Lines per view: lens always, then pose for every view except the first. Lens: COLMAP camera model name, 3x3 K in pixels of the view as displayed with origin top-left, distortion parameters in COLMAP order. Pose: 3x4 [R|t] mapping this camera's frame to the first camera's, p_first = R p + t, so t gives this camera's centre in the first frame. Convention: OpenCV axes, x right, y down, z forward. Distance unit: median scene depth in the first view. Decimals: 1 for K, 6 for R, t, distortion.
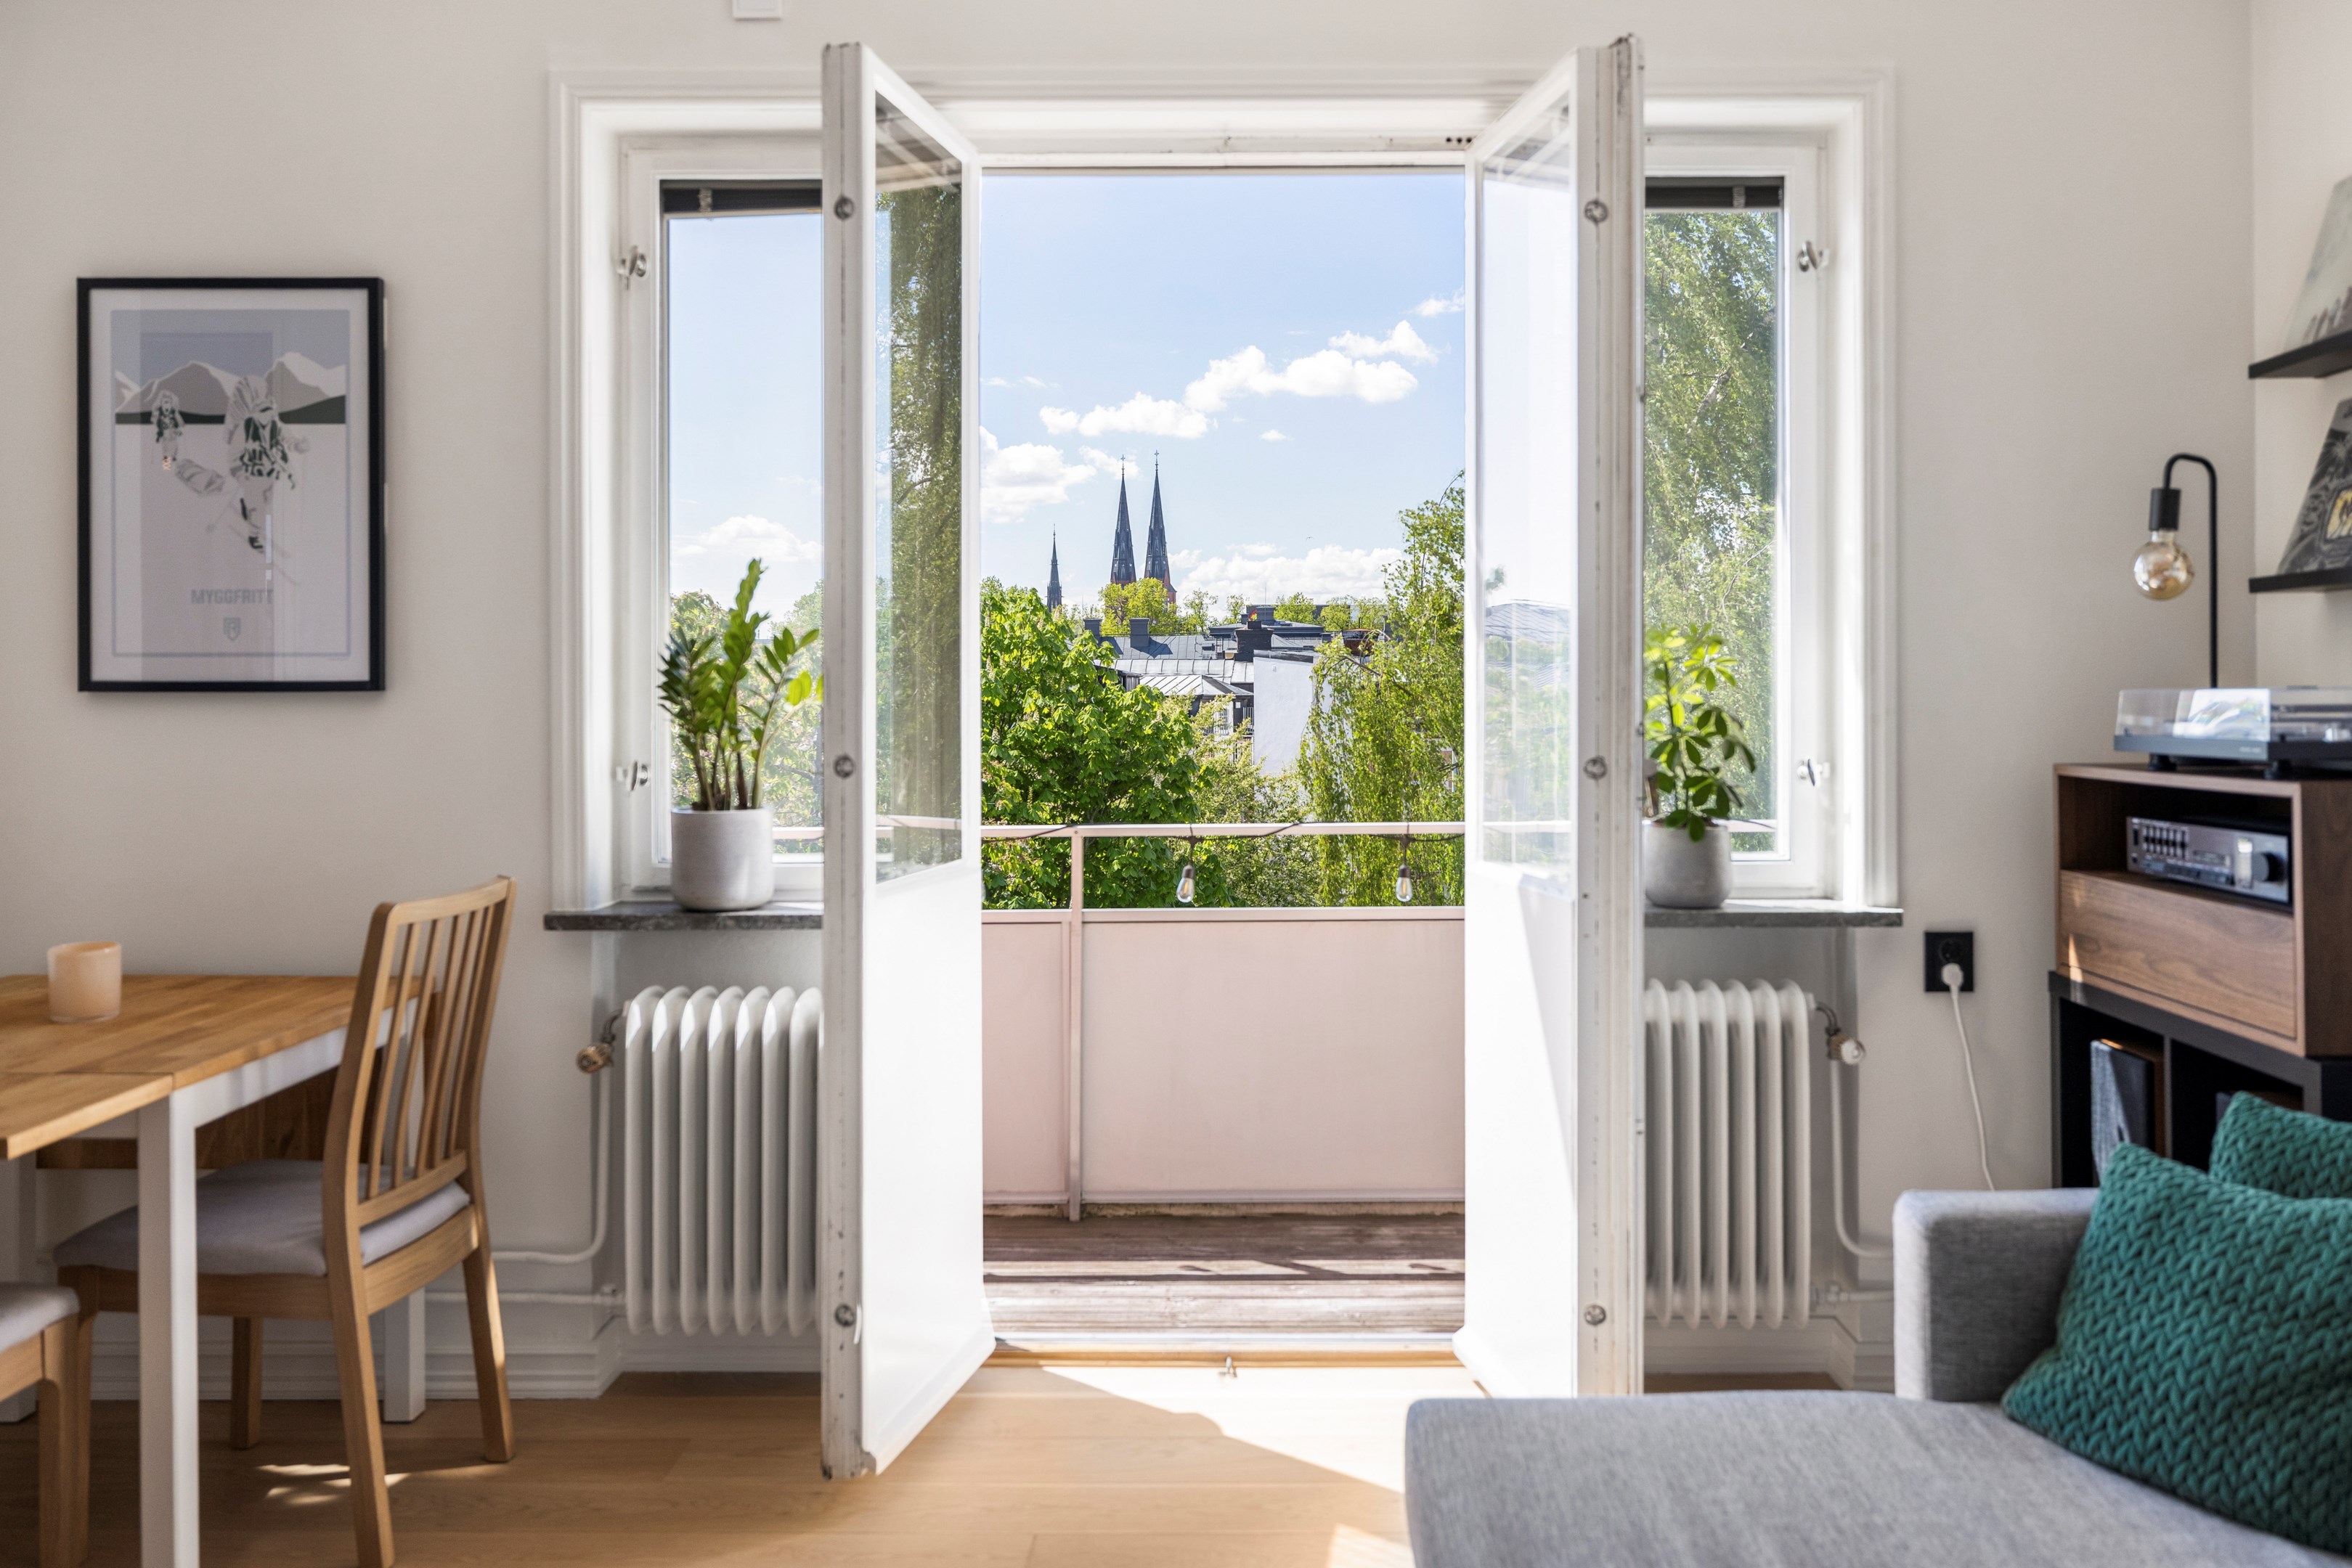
lens RADIAL K [[1739.0, 0, 1237.2], [0, 1739.0, 705.5], [0, 0, 1]] dist [-0.000286, -0.000872]
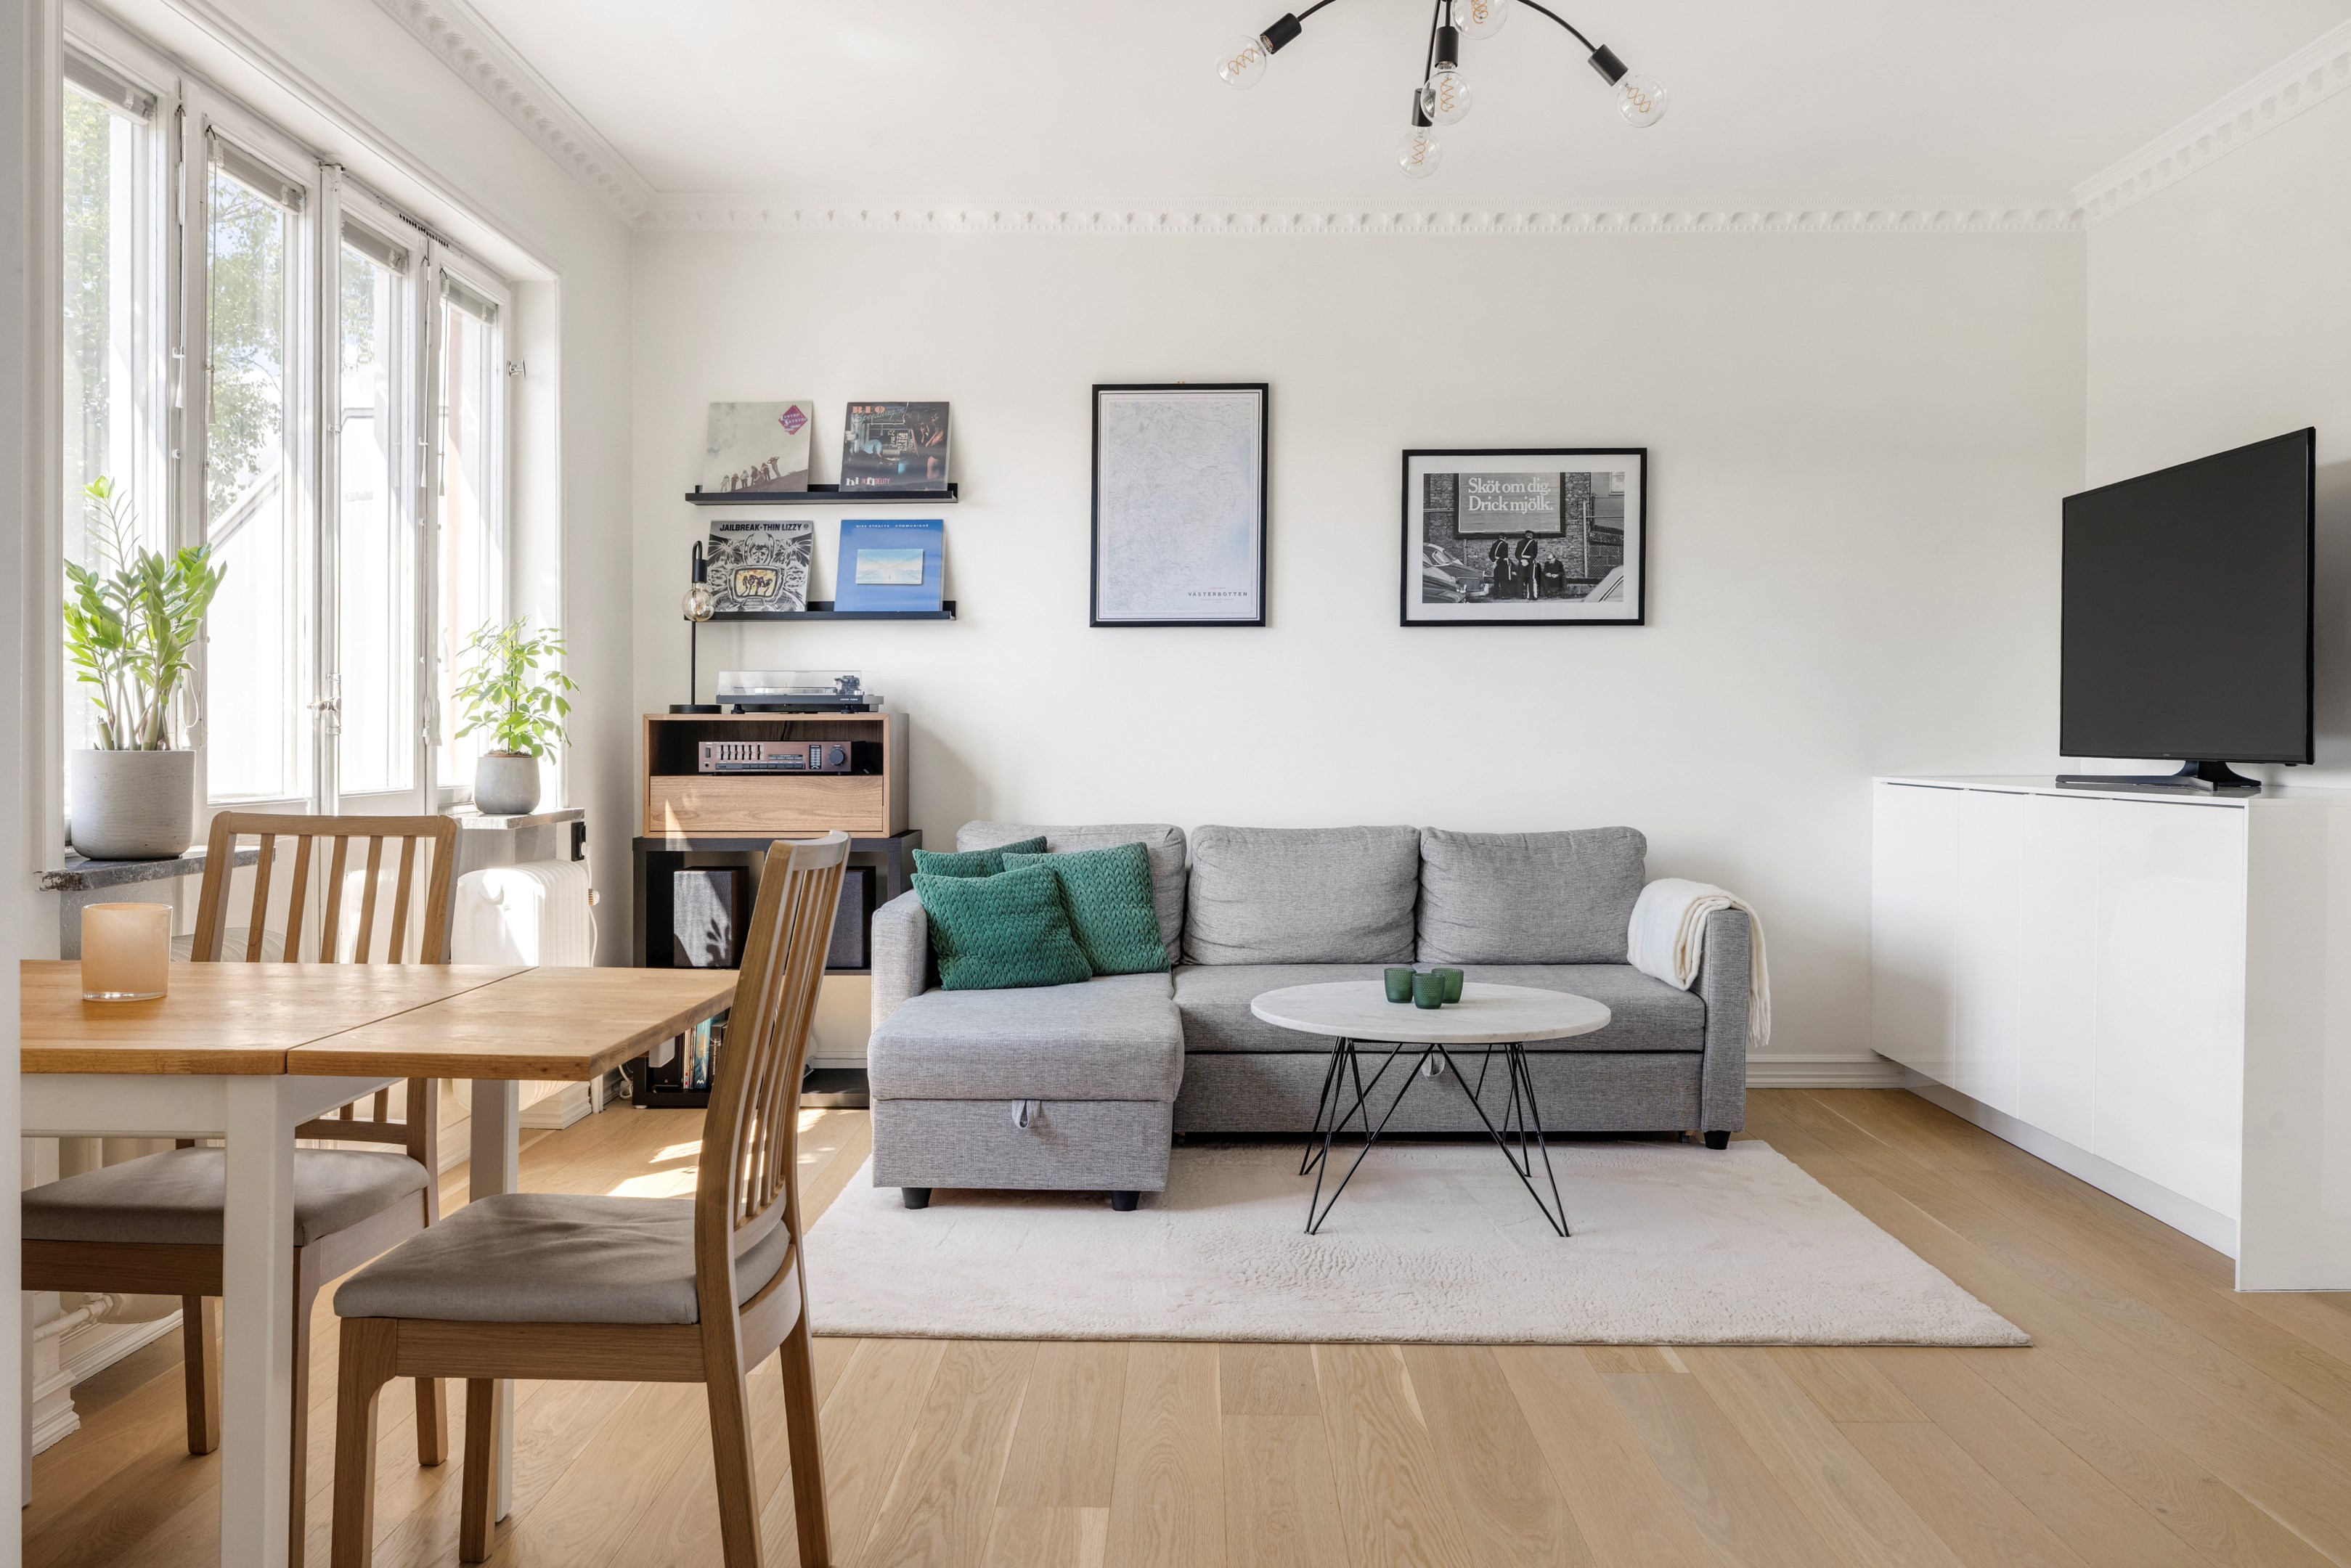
lens RADIAL K [[1899.6, 0, 1175.5], [0, 1899.6, 784.0], [0, 0, 1]] dist [-0.001534, -0.003385]
pose [[0.019971, -0.023240, 0.999530, -1.409044], [0.001053, 0.999730, 0.023224, 0.061495], [-0.999800, 0.000589, 0.019990, 0.462170]]
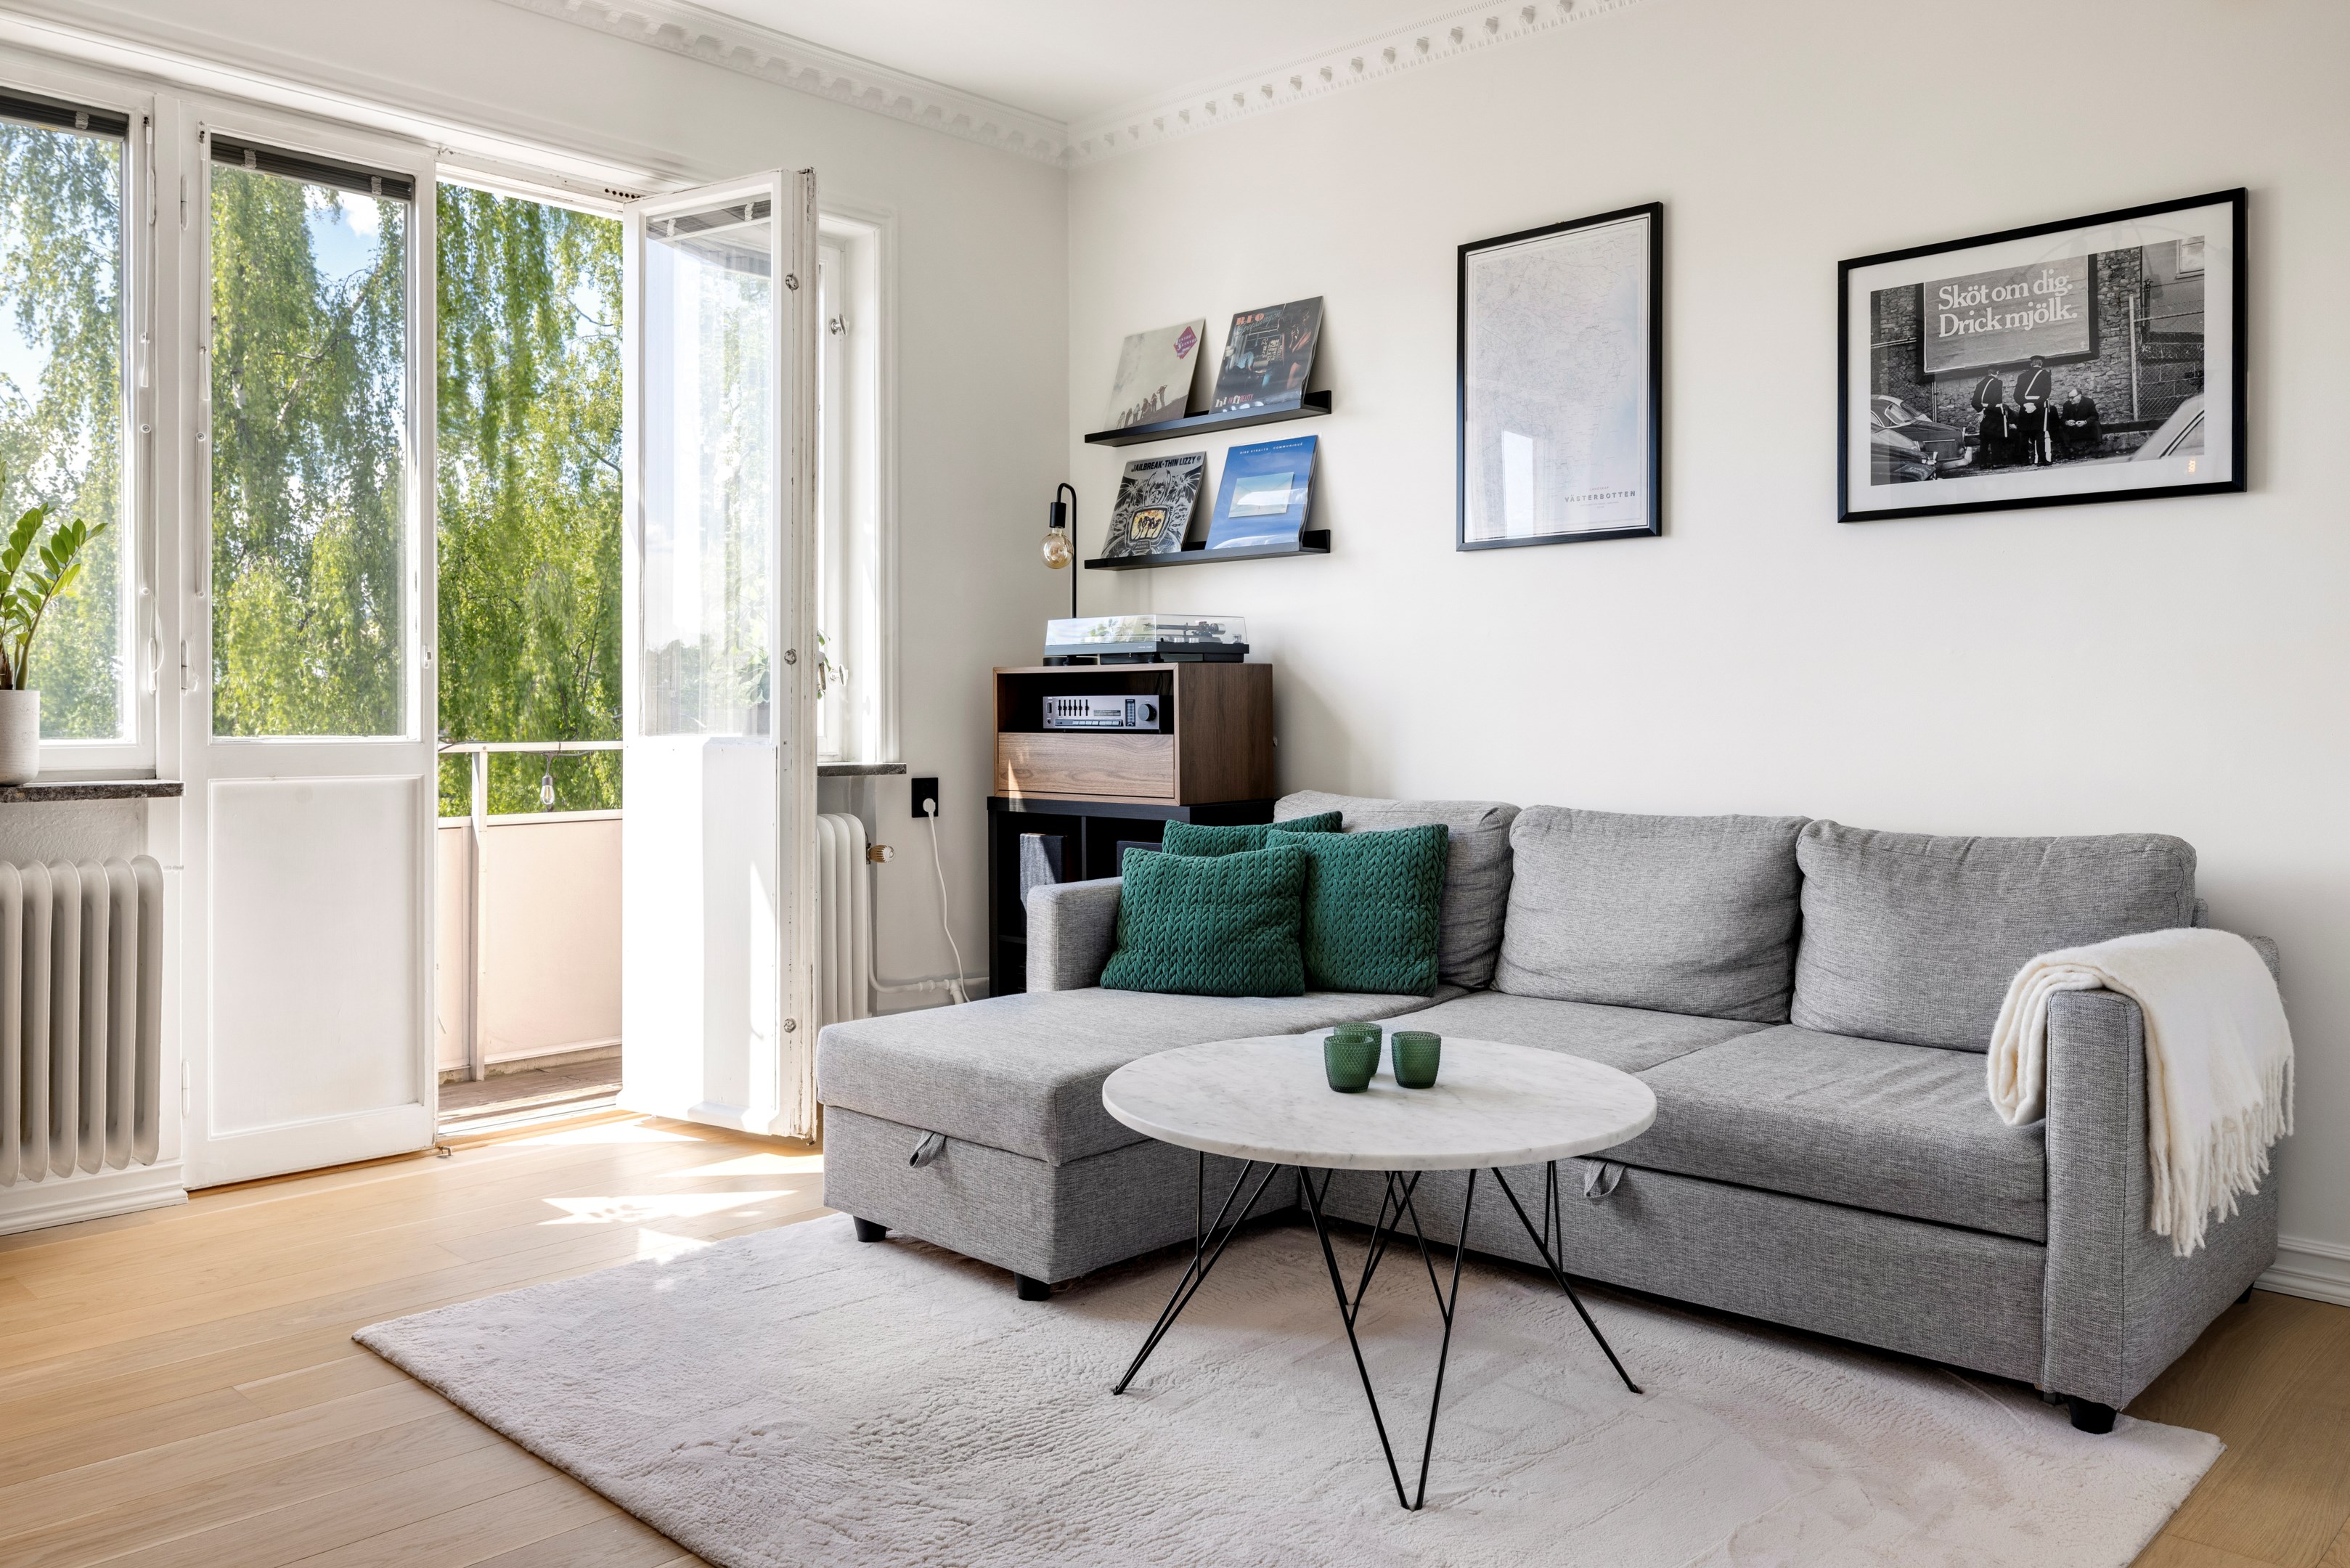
lens RADIAL K [[1784.3, 0, 1168.1], [0, 1784.3, 712.7], [0, 0, 1]] dist [-0.000625, 0.002090]
pose [[0.688185, 0.002910, 0.725530, -0.643811], [-0.002459, 0.999996, -0.001678, 0.081060], [-0.725531, -0.000630, 0.688189, -0.268317]]
